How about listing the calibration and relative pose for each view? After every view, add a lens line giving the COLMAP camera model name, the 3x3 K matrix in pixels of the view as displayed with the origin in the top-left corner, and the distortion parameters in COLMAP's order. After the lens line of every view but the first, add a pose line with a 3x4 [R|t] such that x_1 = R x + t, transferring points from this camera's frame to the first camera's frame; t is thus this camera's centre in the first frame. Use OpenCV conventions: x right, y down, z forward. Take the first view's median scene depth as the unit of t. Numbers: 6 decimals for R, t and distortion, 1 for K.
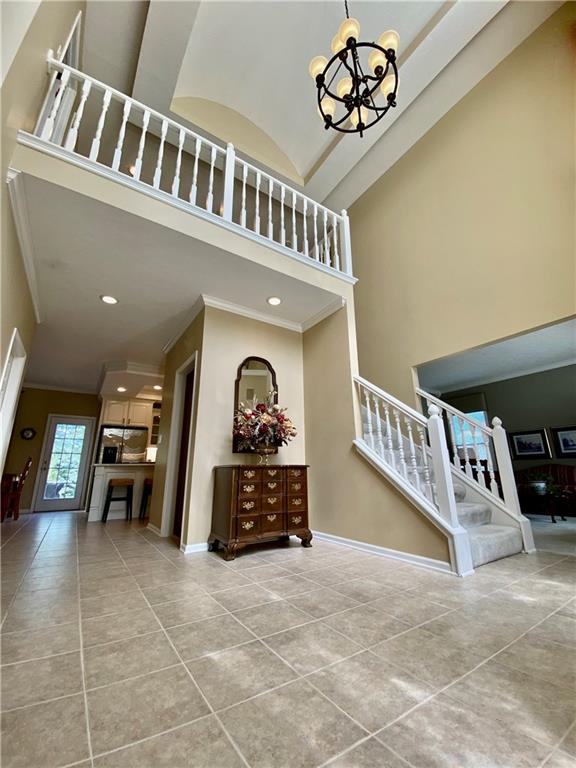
lens RADIAL K [[313.5, 0, 288.0], [0, 313.5, 384.0], [0, 0, 1]] dist [0.025116, -0.022072]
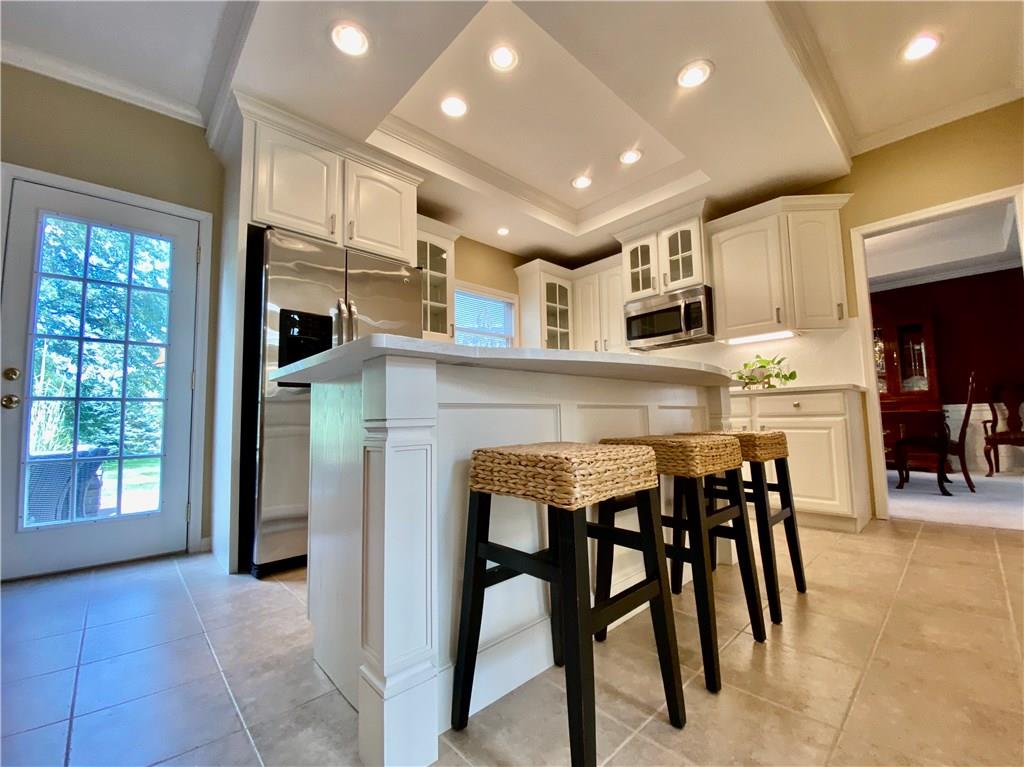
lens RADIAL K [[418.0, 0, 513.1], [0, 418.0, 386.0], [0, 0, 1]] dist [0.025116, -0.022072]
pose [[0.984819, -0.001602, 0.173578, -0.449334], [-0.030678, 0.982611, 0.183126, 0.186201], [-0.170853, -0.185671, 0.967644, 0.632729]]
